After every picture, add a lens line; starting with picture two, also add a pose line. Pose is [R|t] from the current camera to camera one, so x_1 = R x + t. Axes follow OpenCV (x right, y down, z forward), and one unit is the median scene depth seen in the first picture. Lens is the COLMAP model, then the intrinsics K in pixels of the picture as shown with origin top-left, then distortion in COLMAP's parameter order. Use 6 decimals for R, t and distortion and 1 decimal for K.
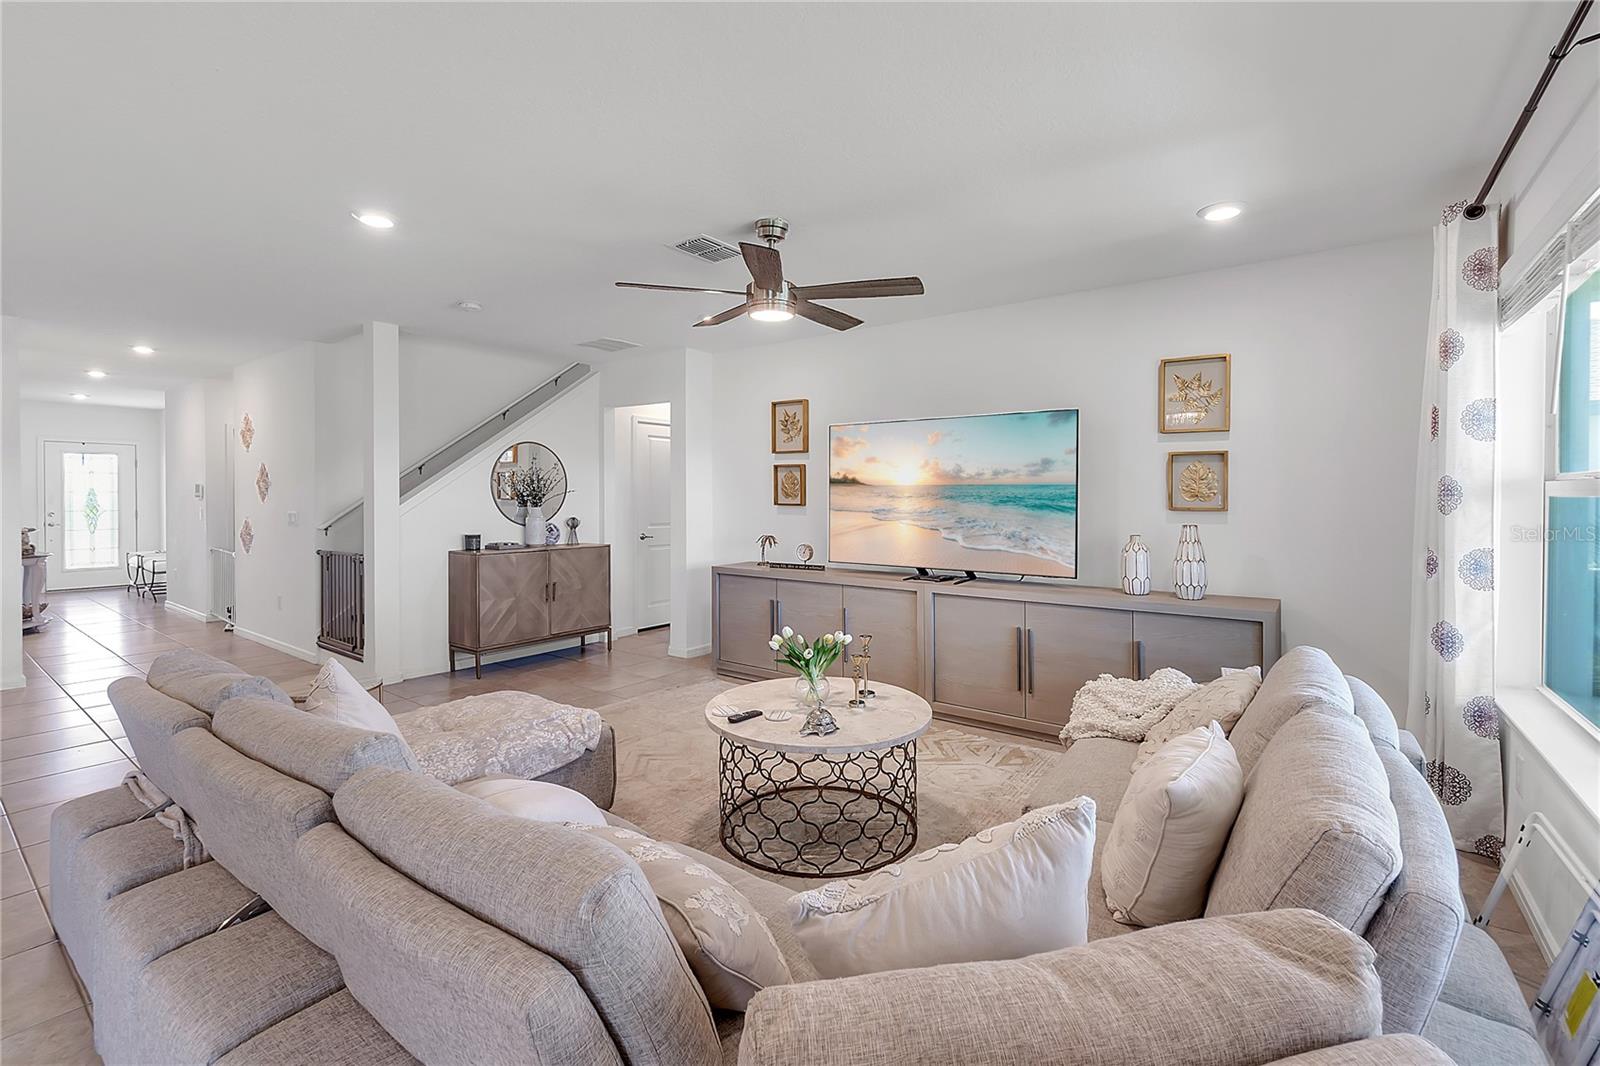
lens RADIAL K [[714.0, 0, 795.8], [0, 714.0, 501.4], [0, 0, 1]] dist [-0.001663, 0.000193]
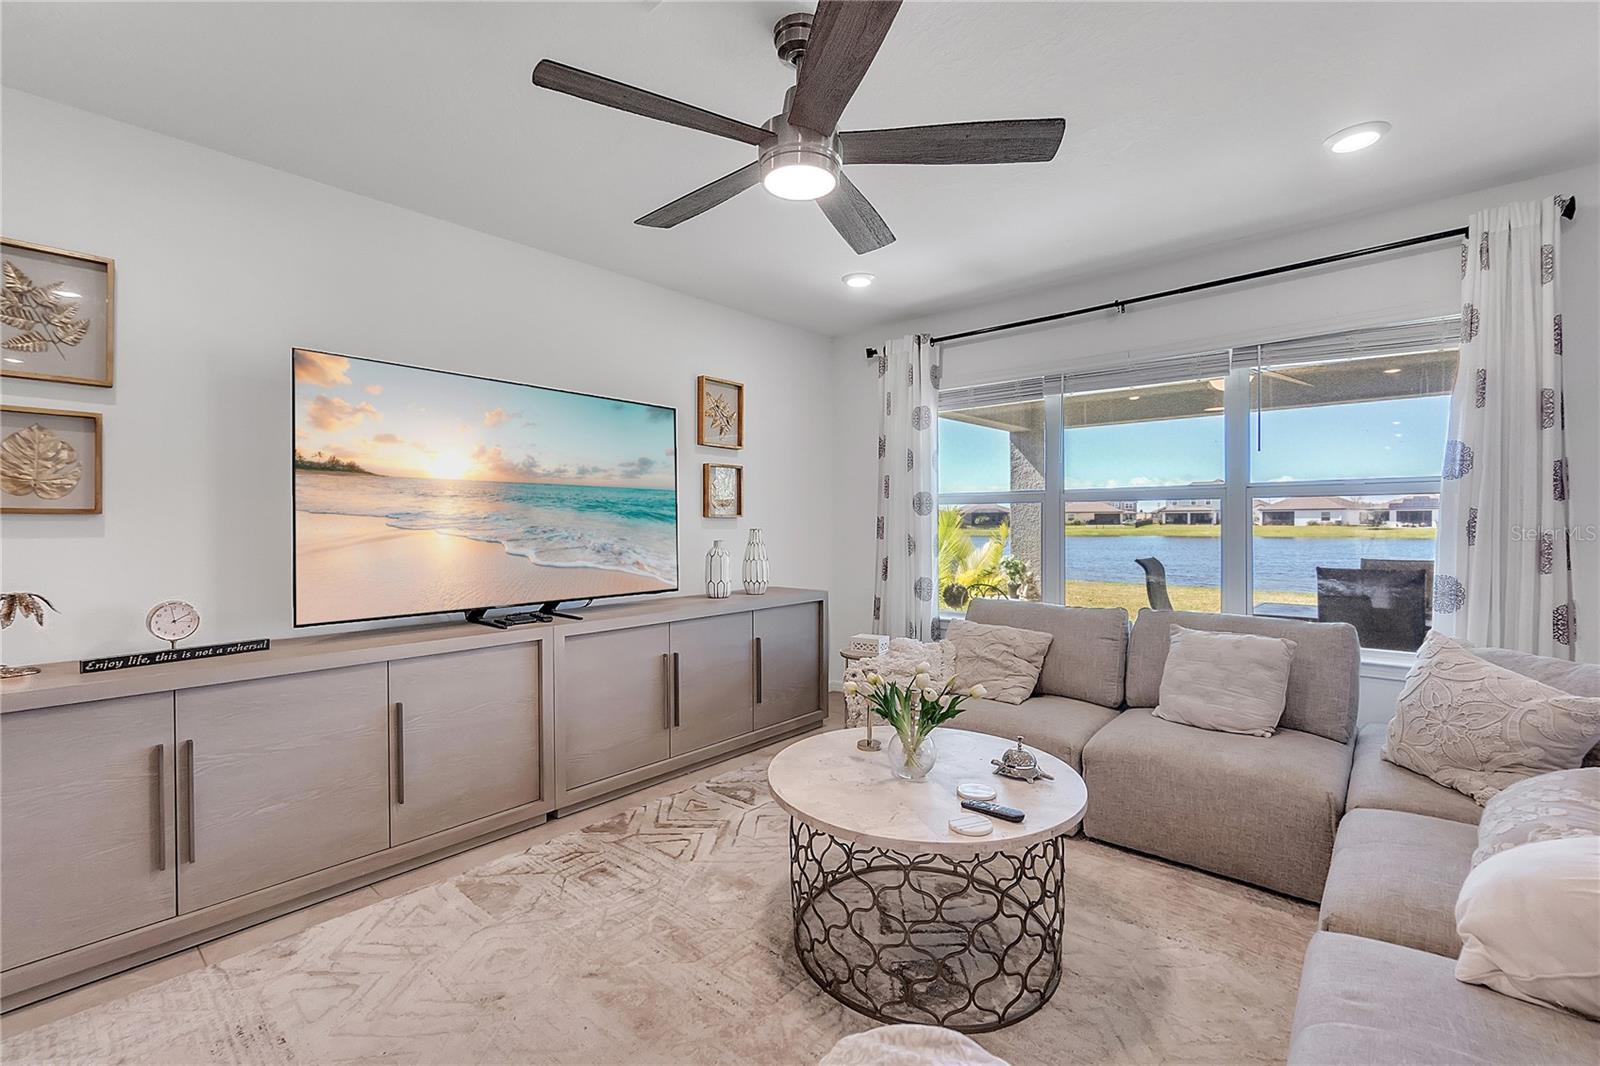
lens RADIAL K [[696.3, 0, 799.3], [0, 696.3, 526.0], [0, 0, 1]] dist [-0.001677, -0.000300]
pose [[0.072927, -0.005986, 0.997319, -0.396002], [0.012517, 0.999909, 0.005087, 0.016684], [-0.997259, 0.012113, 0.072996, 0.612199]]
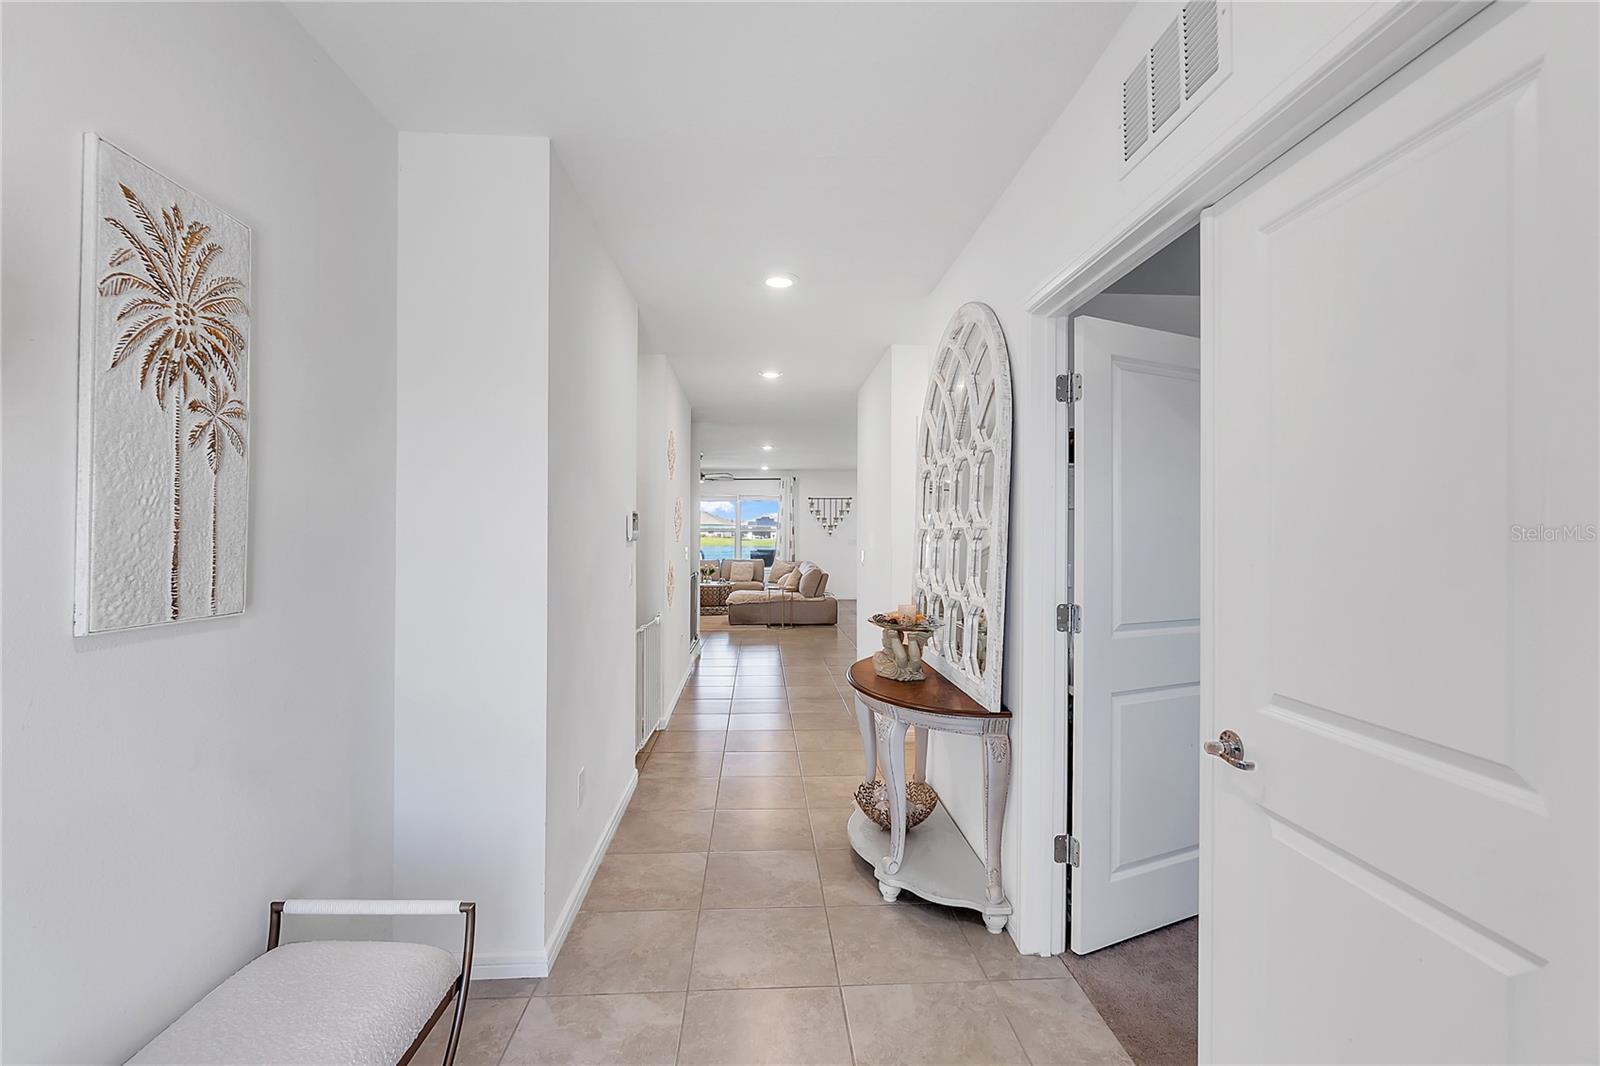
lens RADIAL K [[705.2, 0, 803.4], [0, 705.2, 522.3], [0, 0, 1]] dist [-0.000700, 0.000088]
pose [[-0.653579, 0.008150, 0.756815, -1.953677], [0.002456, 0.999960, -0.008648, -0.015987], [-0.756854, -0.003794, -0.653572, 1.857698]]
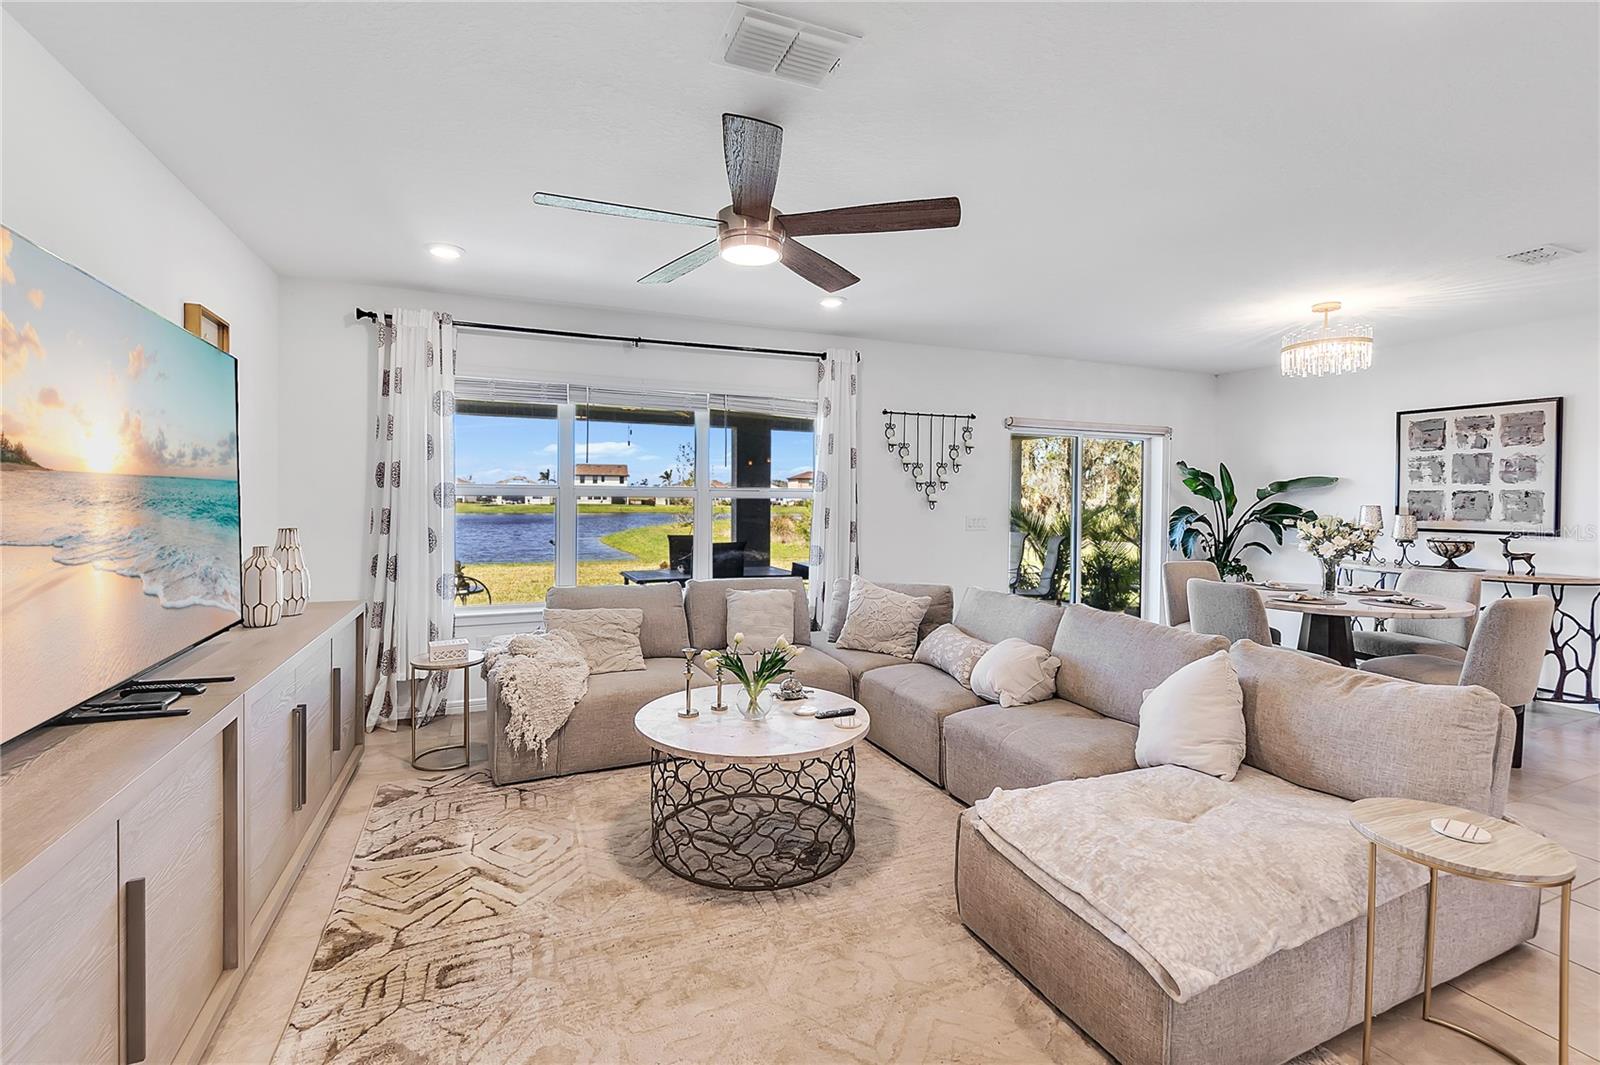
lens RADIAL K [[703.2, 0, 799.5], [0, 703.2, 508.4], [0, 0, 1]] dist [-0.006776, 0.000654]
pose [[-0.870052, -0.013946, 0.492763, -0.281583], [-0.004463, 0.999782, 0.020414, -0.007678], [-0.492940, 0.015562, -0.869924, 1.029249]]
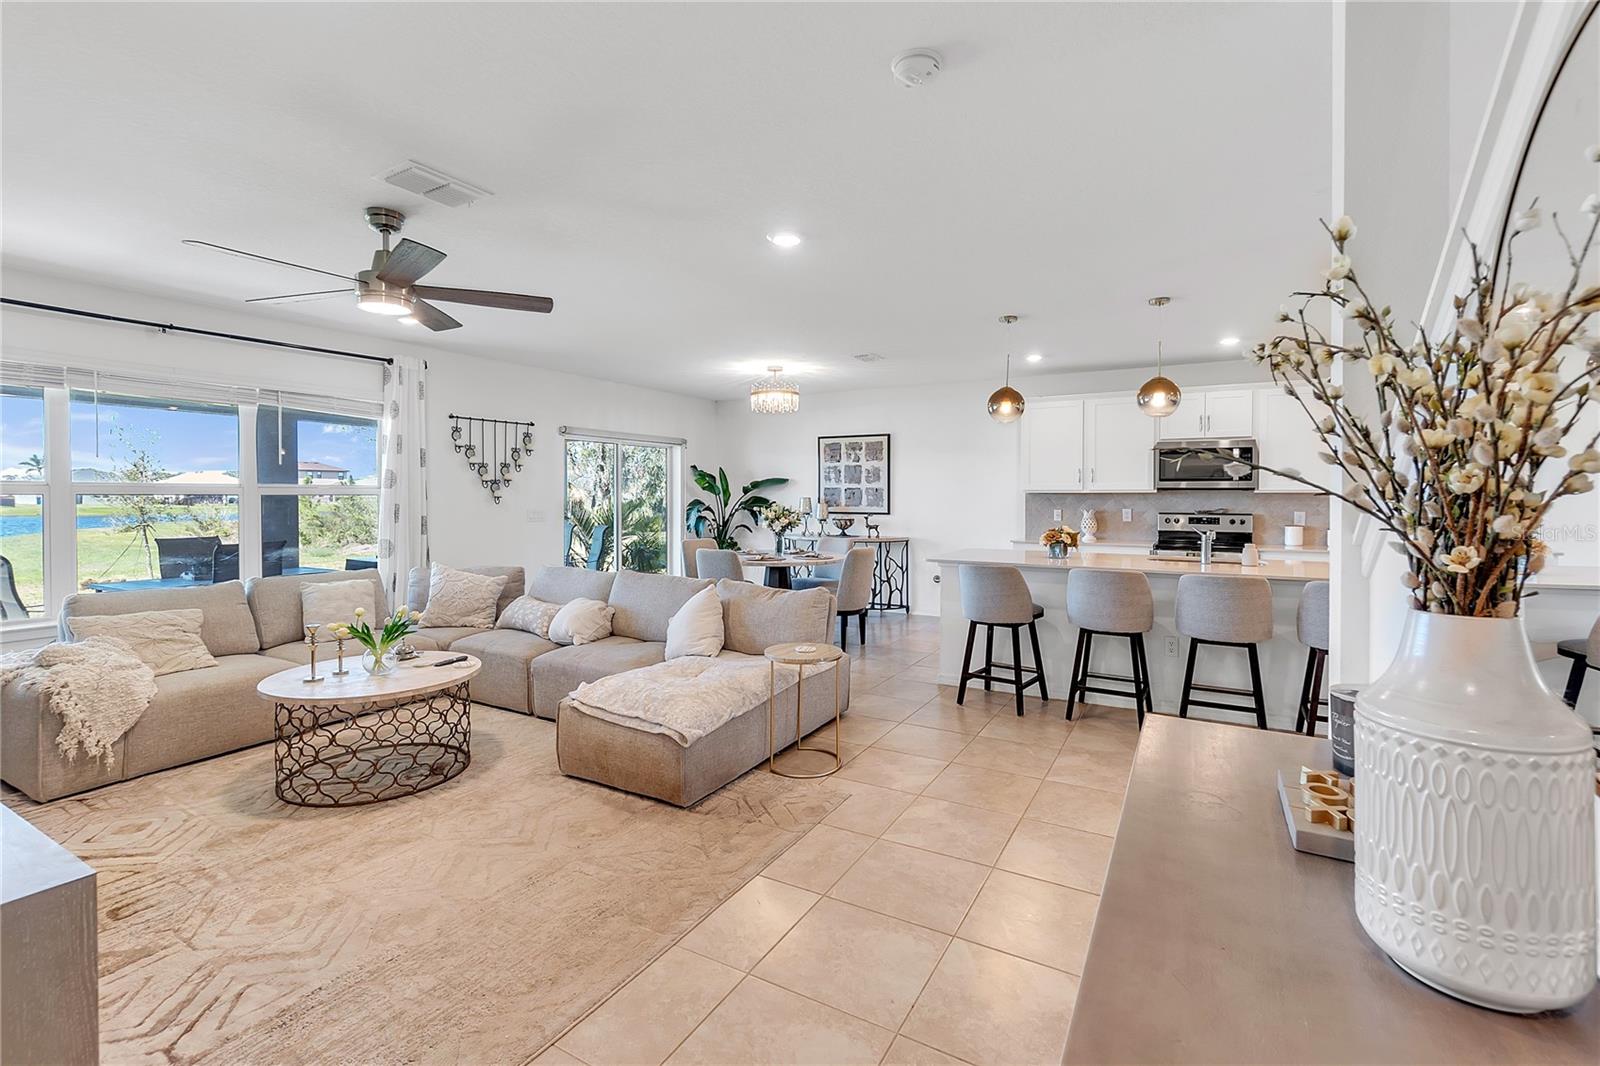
lens RADIAL K [[694.7, 0, 806.9], [0, 694.7, 519.3], [0, 0, 1]] dist [-0.004757, 0.000170]
pose [[-0.990736, 0.002594, -0.135774, -0.299029], [-0.002965, 0.999166, 0.040720, -0.009480], [0.135766, 0.040745, -0.989903, 1.275722]]
